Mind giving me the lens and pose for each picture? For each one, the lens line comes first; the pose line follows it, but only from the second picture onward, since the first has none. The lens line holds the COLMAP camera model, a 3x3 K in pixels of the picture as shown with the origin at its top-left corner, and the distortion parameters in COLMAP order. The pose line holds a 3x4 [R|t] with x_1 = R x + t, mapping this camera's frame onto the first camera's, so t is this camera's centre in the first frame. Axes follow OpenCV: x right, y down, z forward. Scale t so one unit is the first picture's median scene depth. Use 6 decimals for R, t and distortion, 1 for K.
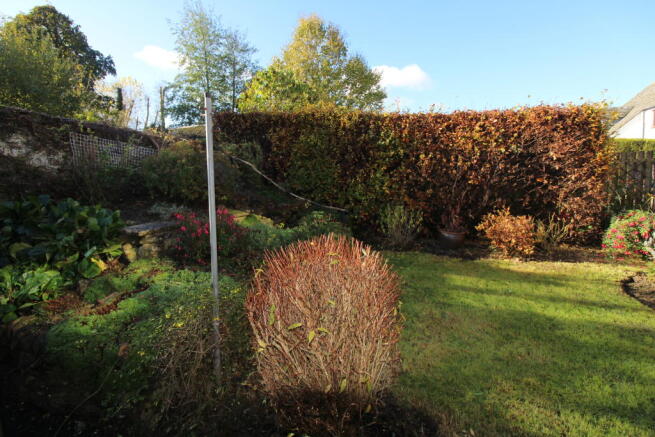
lens RADIAL K [[303.3, 0, 326.7], [0, 303.3, 219.3], [0, 0, 1]] dist [-0.005031, -0.001078]
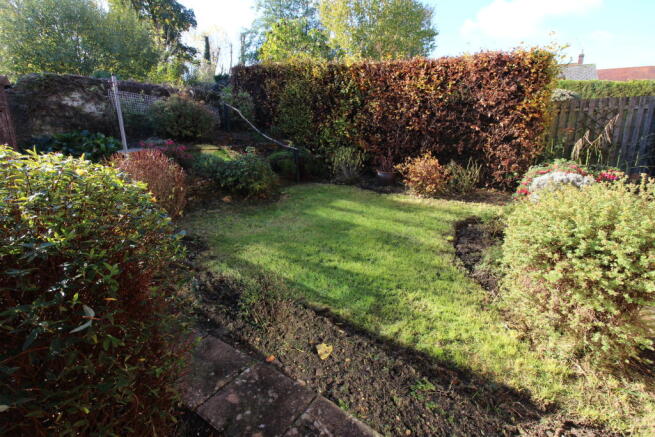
lens RADIAL K [[303.3, 0, 328.4], [0, 303.3, 216.9], [0, 0, 1]] dist [-0.005031, -0.001078]
pose [[0.963670, 0.090468, -0.251307, 0.462692], [-0.048566, 0.984556, 0.168199, 0.025450], [0.262642, -0.149884, 0.953181, -0.181073]]
